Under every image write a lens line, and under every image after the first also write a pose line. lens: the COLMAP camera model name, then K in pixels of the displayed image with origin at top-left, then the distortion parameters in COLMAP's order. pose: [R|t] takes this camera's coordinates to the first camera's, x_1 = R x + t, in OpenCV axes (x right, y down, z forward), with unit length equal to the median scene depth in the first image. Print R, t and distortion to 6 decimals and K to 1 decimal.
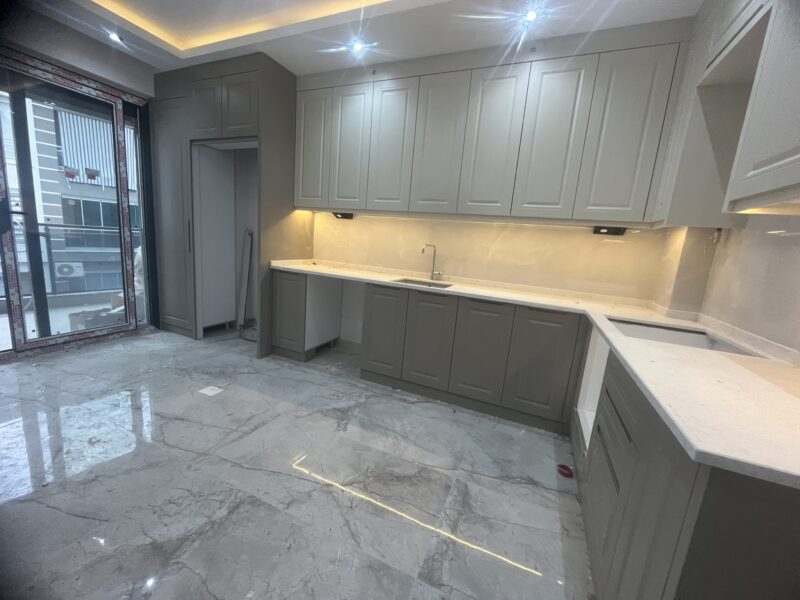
lens RADIAL K [[325.6, 0, 396.0], [0, 325.6, 299.9], [0, 0, 1]] dist [-0.000204, -0.000542]
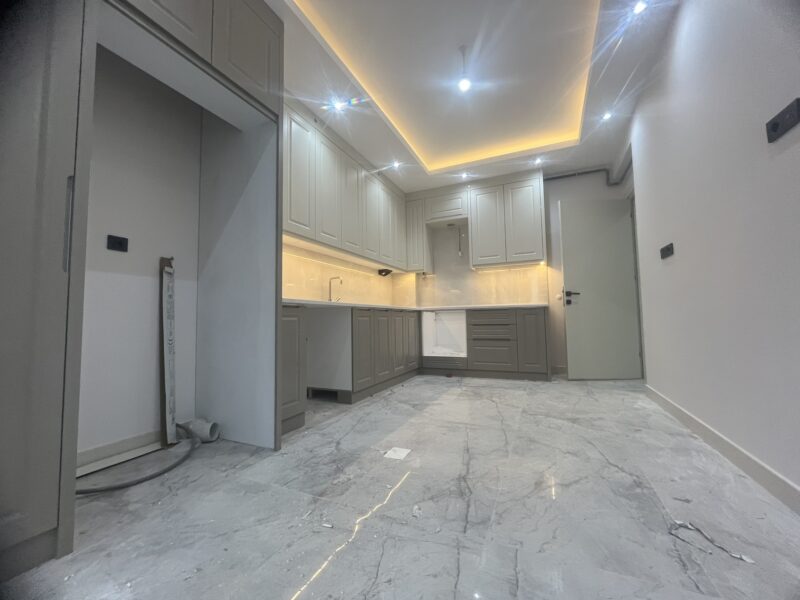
lens RADIAL K [[325.6, 0, 397.8], [0, 325.6, 300.0], [0, 0, 1]] dist [-0.000204, -0.000542]
pose [[0.003357, -0.017705, 0.999838, -1.150102], [0.201579, 0.979330, 0.016665, -0.064389], [-0.979466, 0.201490, 0.006857, 0.818715]]
